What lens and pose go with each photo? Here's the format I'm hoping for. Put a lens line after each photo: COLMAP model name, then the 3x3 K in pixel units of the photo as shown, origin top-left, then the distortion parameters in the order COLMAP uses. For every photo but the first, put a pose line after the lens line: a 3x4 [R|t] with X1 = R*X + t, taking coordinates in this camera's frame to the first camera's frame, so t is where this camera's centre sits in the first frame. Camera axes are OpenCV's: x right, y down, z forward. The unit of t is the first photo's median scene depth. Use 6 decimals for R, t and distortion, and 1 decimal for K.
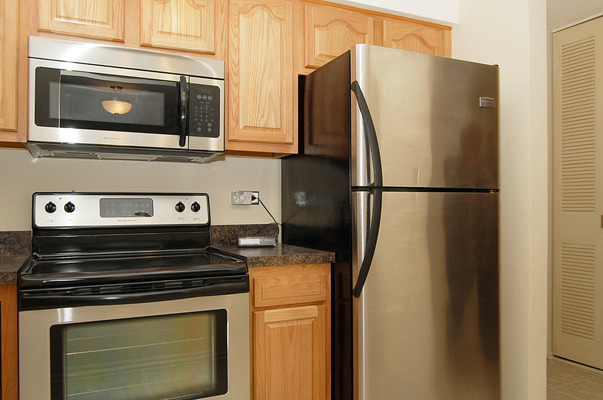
lens RADIAL K [[474.6, 0, 301.5], [0, 474.6, 200.0], [0, 0, 1]] dist [-0.004388, -0.003965]
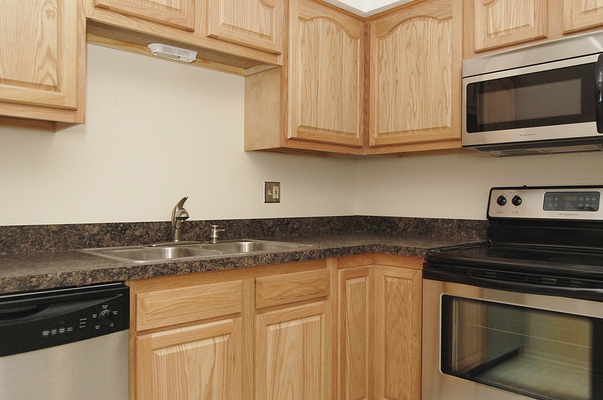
lens RADIAL K [[474.6, 0, 301.5], [0, 474.6, 200.0], [0, 0, 1]] dist [-0.004388, -0.003965]
pose [[0.341086, 0.007621, -0.940001, 0.386068], [0.007062, 0.999918, 0.010669, -0.000959], [0.940006, -0.010278, 0.341004, 0.160964]]
